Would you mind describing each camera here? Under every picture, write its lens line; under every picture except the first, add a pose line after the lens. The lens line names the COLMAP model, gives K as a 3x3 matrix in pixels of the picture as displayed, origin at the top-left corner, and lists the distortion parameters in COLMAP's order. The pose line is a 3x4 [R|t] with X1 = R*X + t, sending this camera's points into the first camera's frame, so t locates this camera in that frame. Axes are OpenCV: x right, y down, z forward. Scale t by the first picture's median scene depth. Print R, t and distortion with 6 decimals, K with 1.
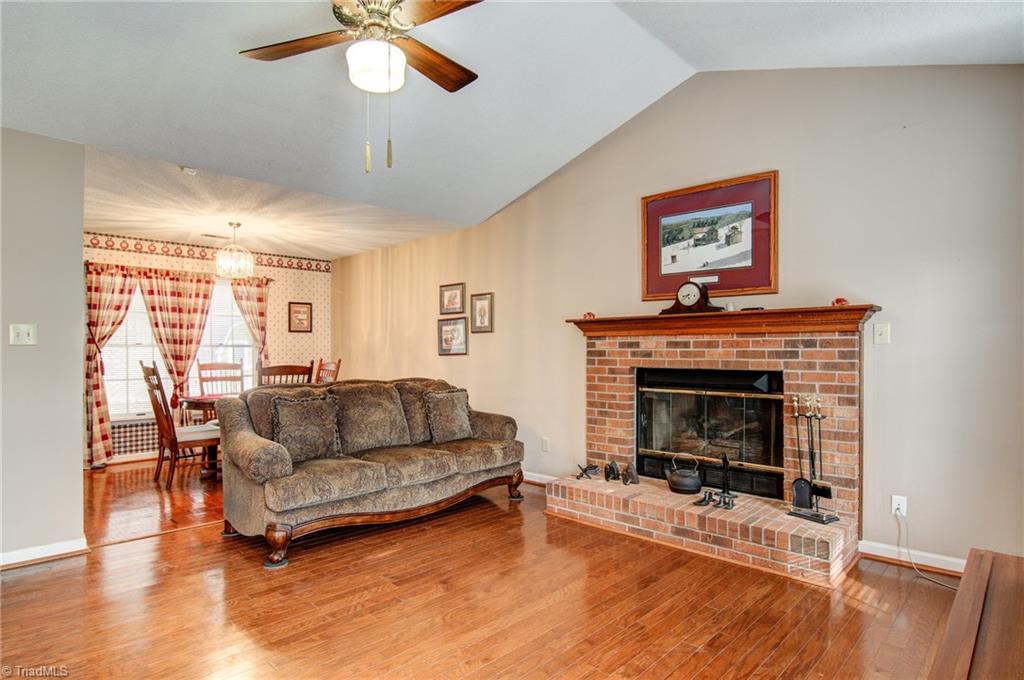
lens RADIAL K [[556.5, 0, 510.6], [0, 556.5, 348.9], [0, 0, 1]] dist [-0.010537, -0.007666]
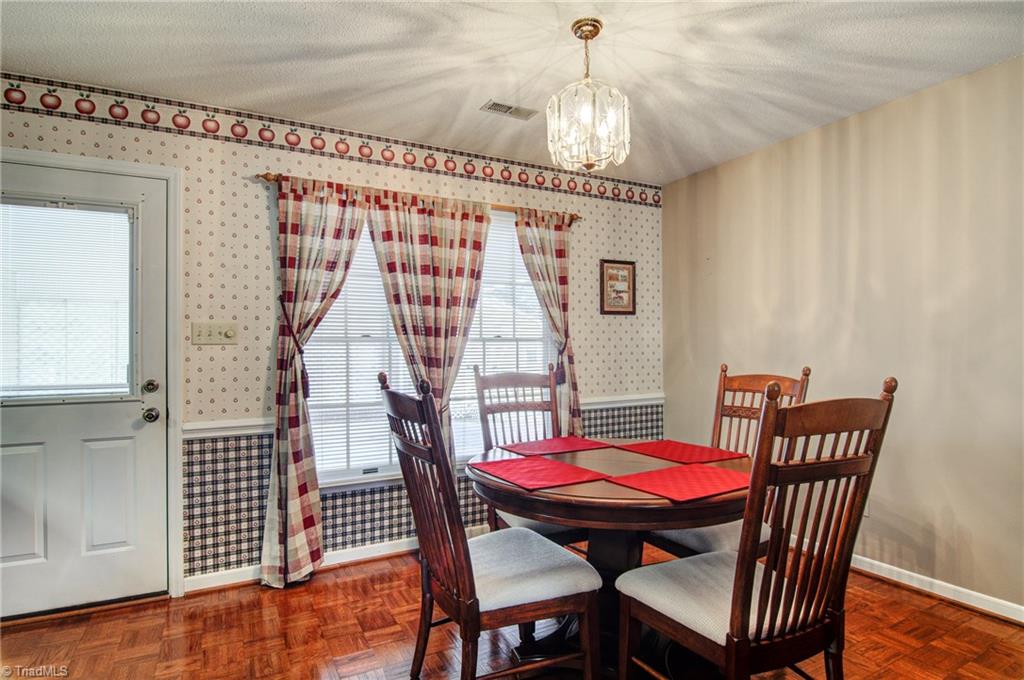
lens RADIAL K [[556.5, 0, 510.3], [0, 556.5, 337.6], [0, 0, 1]] dist [-0.010537, -0.007666]
pose [[0.952514, -0.009875, -0.304336, -0.541381], [0.005603, 0.999873, -0.014906, 0.001463], [0.304445, 0.012493, 0.952448, 0.764343]]
